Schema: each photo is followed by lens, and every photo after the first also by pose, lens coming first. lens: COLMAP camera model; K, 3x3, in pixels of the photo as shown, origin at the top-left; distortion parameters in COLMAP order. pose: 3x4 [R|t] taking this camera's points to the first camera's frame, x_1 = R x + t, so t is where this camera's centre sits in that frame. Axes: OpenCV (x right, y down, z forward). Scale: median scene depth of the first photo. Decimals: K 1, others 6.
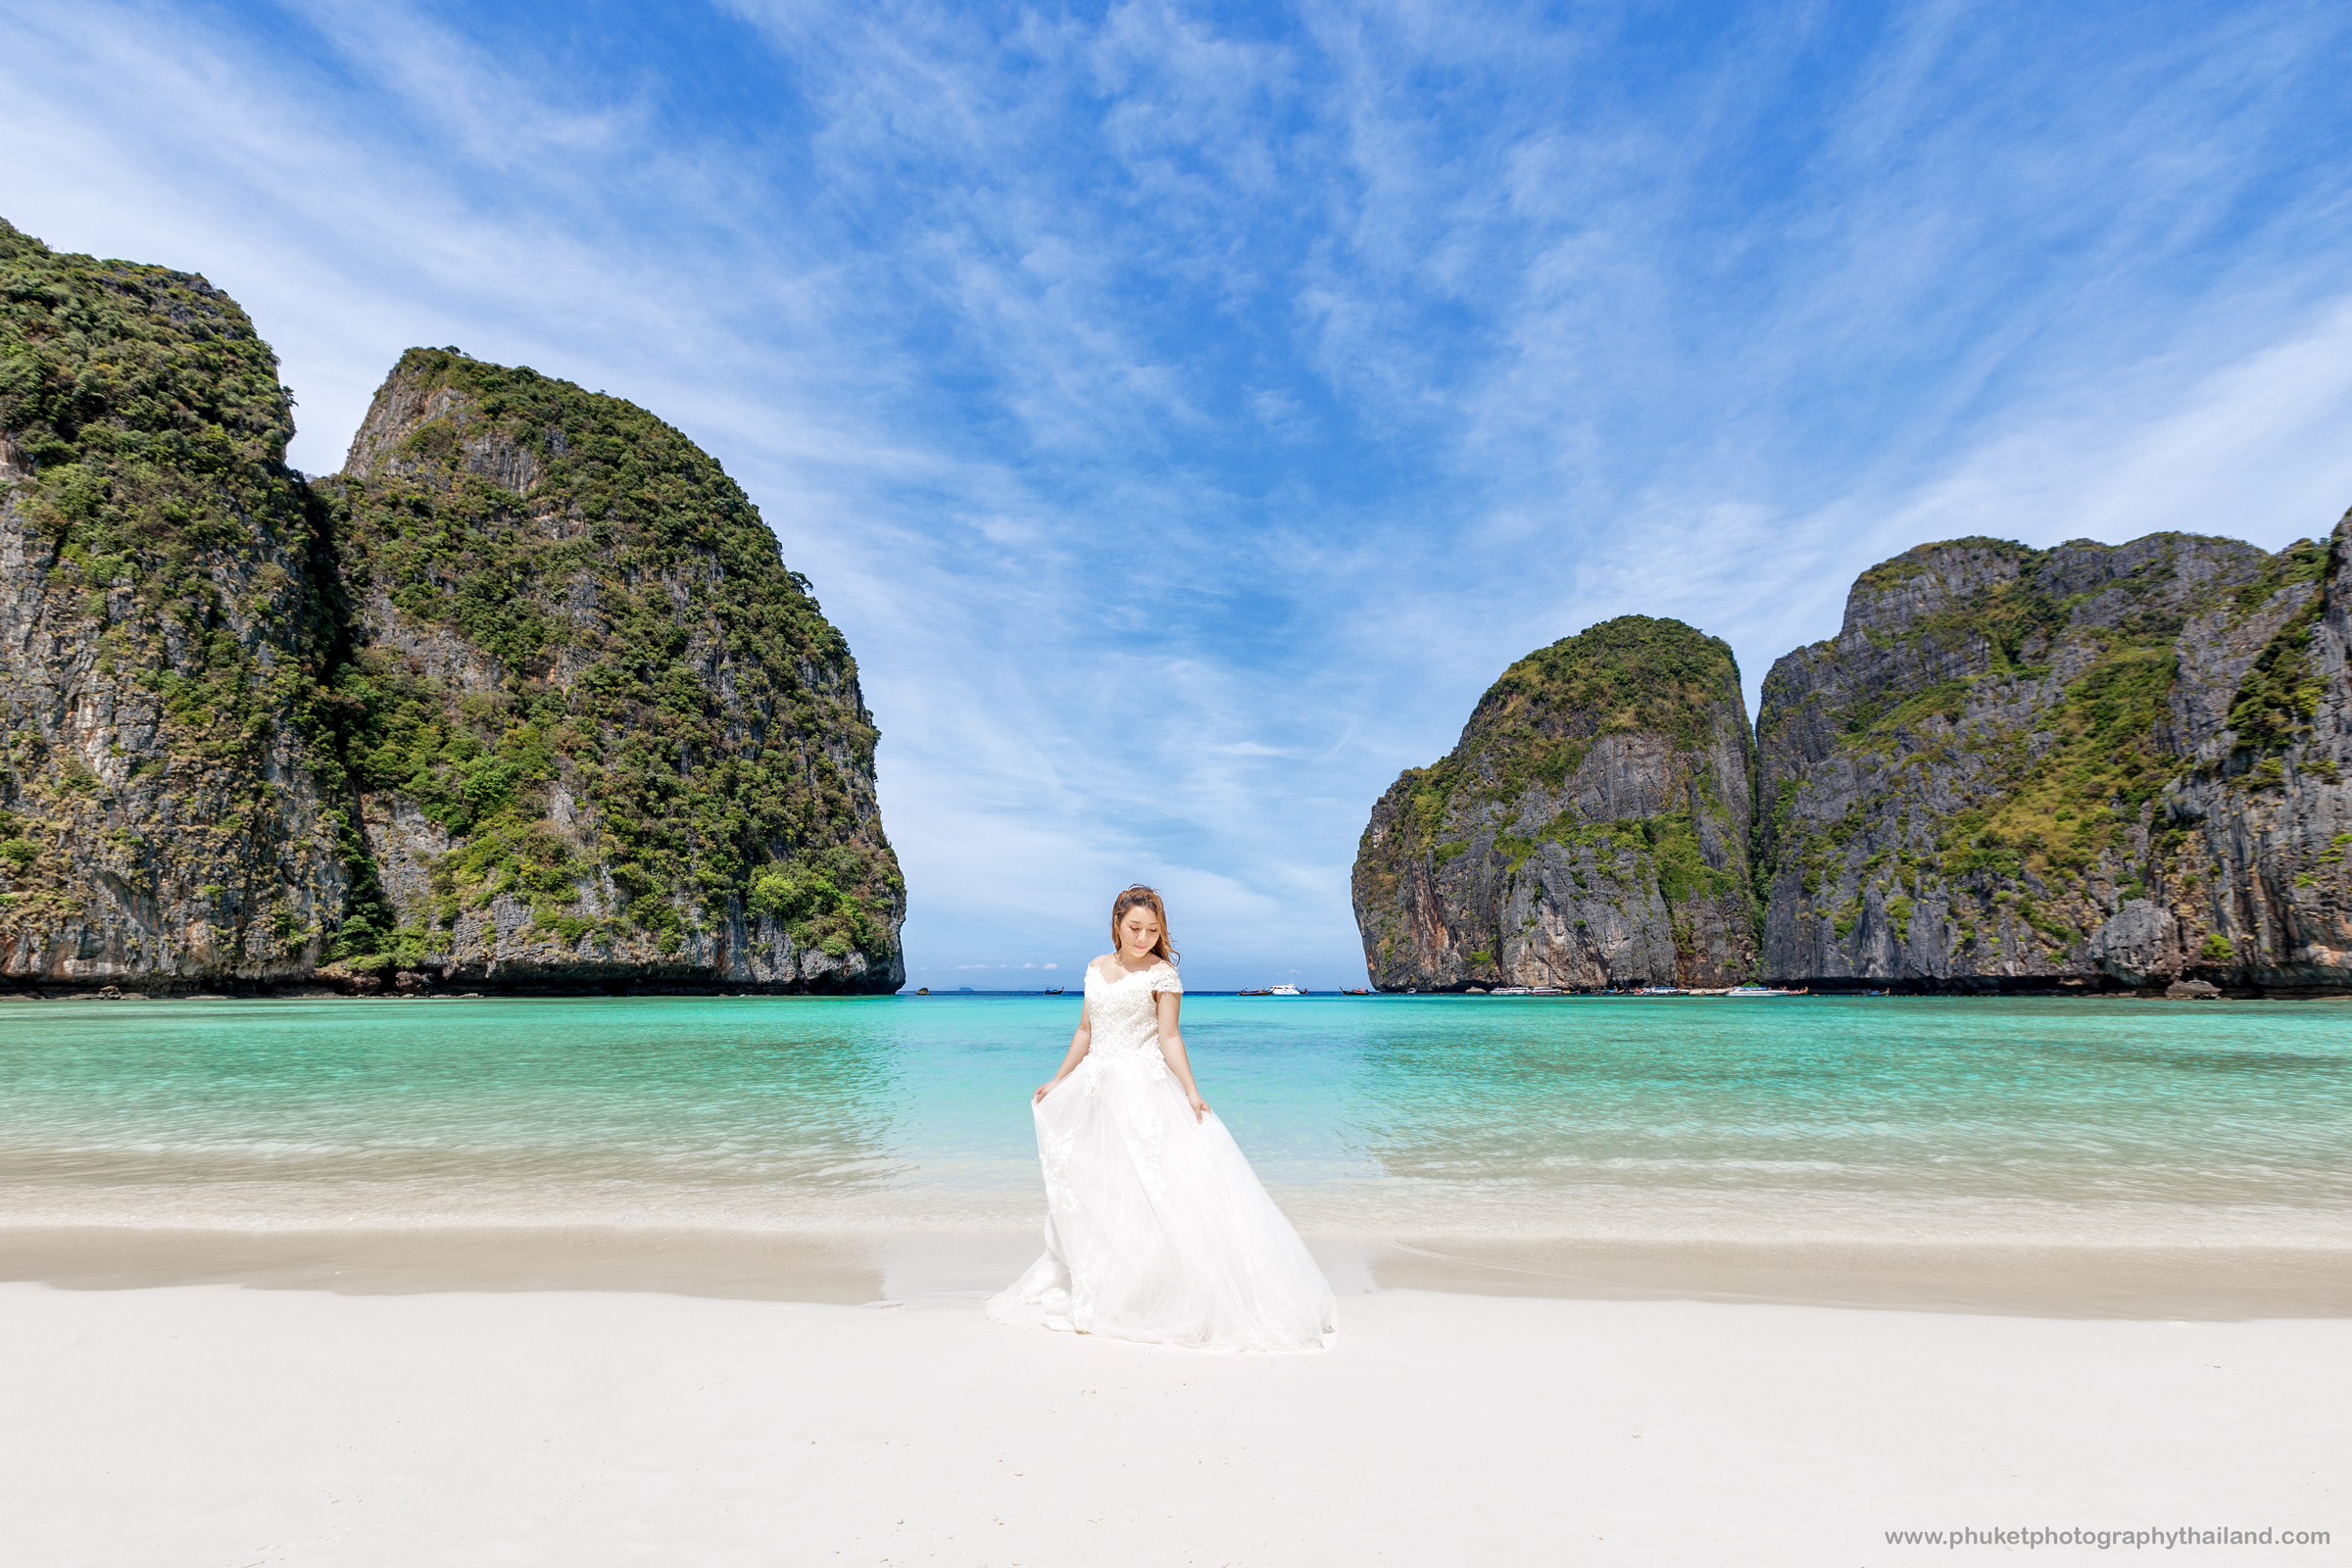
lens RADIAL K [[1103.0, 0, 1139.8], [0, 1103.0, 793.8], [0, 0, 1]] dist [0.004747, -0.001794]
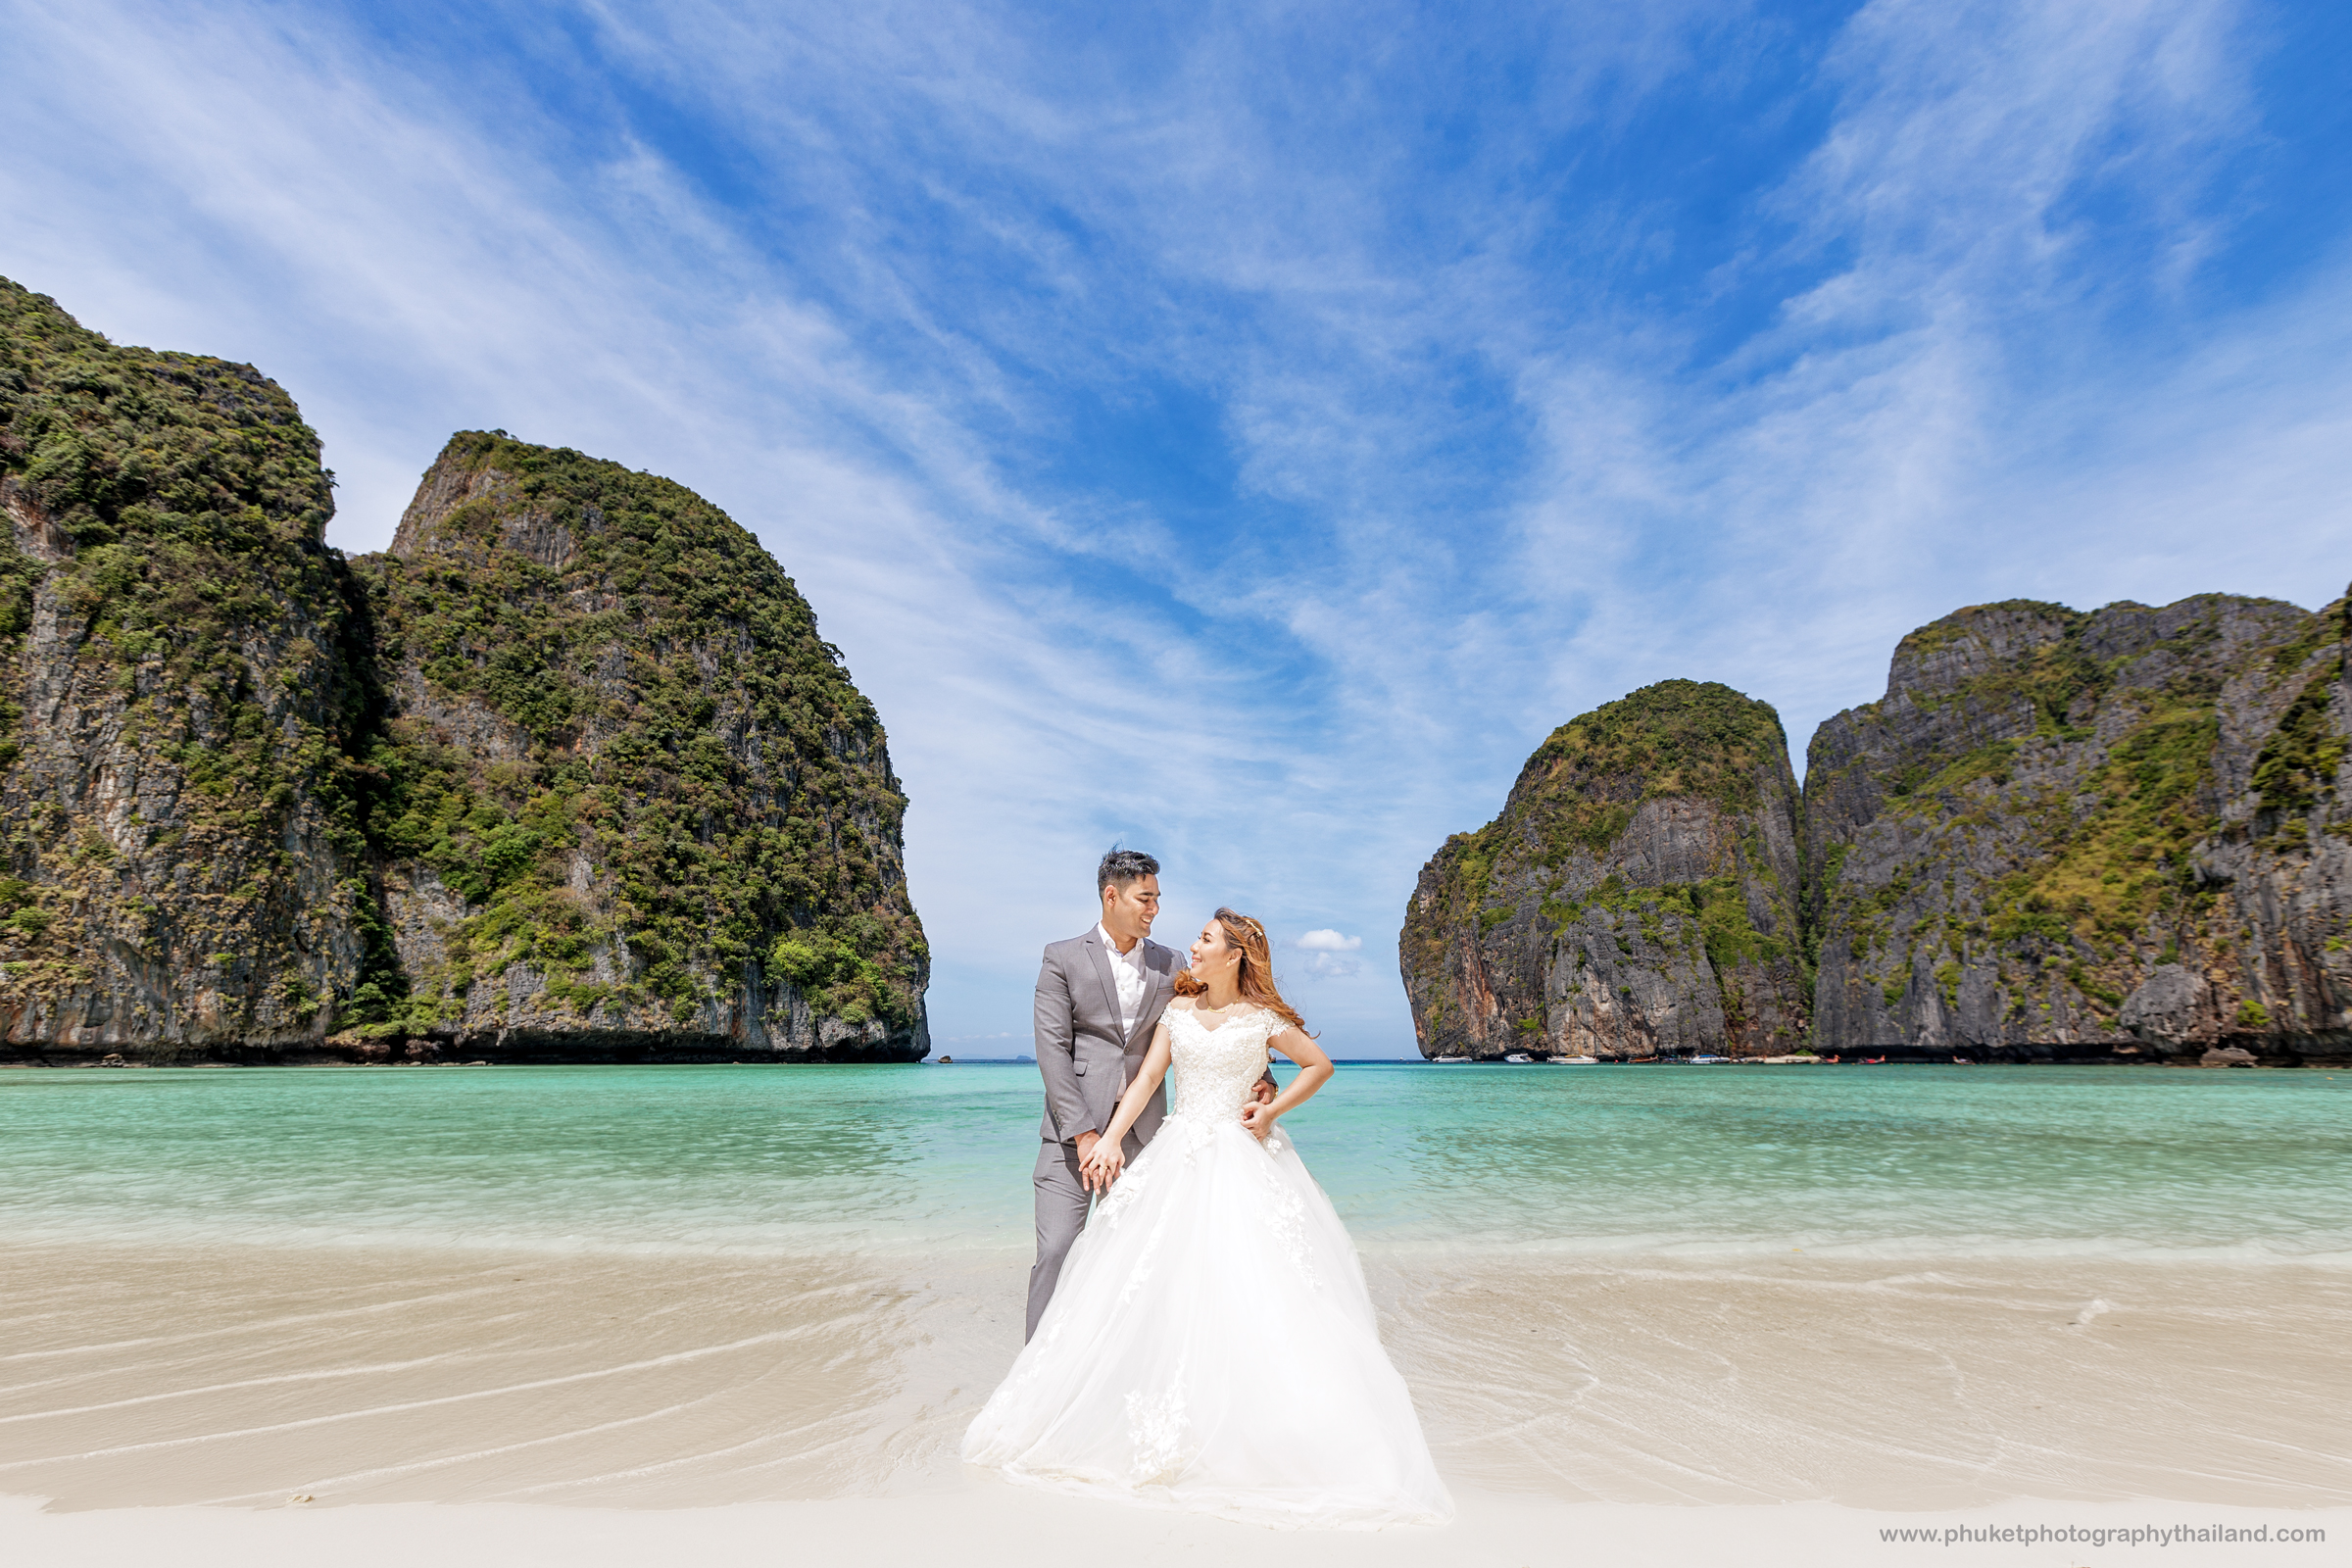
lens RADIAL K [[1101.8, 0, 1176.3], [0, 1101.8, 794.6], [0, 0, 1]] dist [0.004158, -0.001092]
pose [[0.999820, -0.004525, -0.018442, 0.032291], [0.003425, 0.998237, -0.059262, 0.000400], [0.018678, 0.059188, 0.998072, -0.000480]]
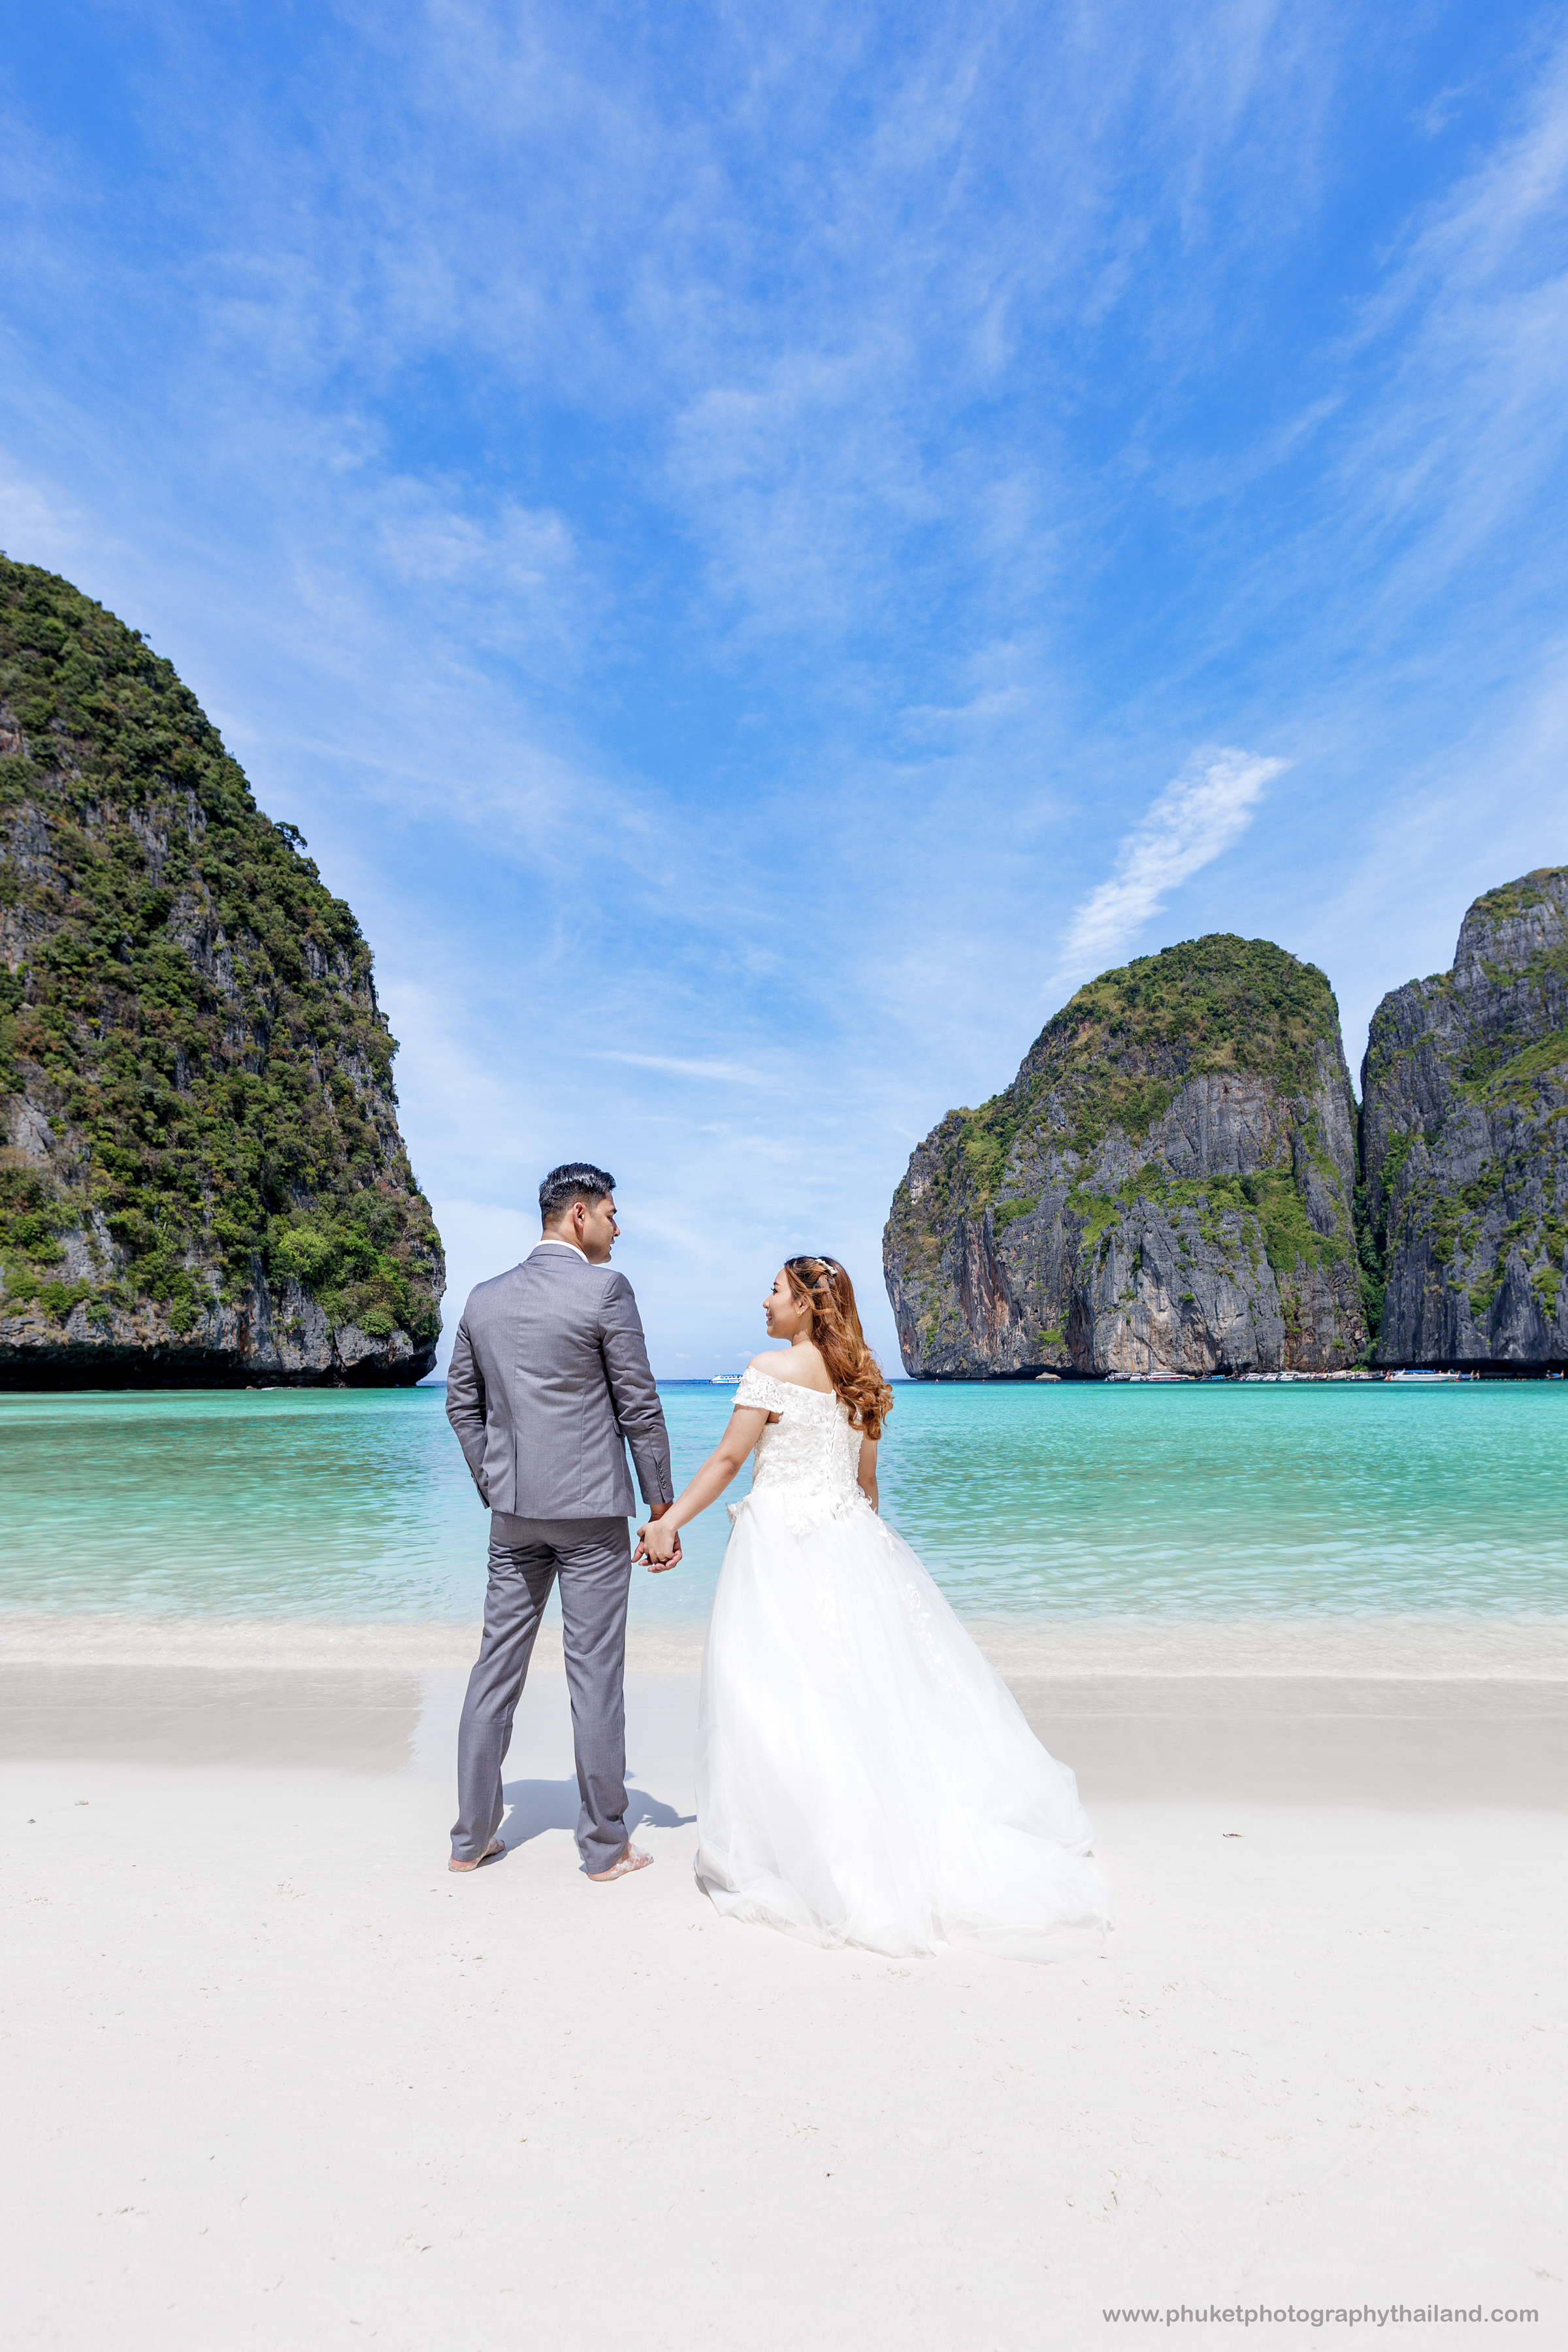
lens RADIAL K [[1384.9, 0, 793.6], [0, 1384.9, 1179.6], [0, 0, 1]] dist [-0.000847, -0.001016]
pose [[0.985412, 0.018077, 0.169225, -0.147785], [-0.023599, 0.999251, 0.030679, 0.003766], [-0.168544, -0.034225, 0.985100, 0.016339]]
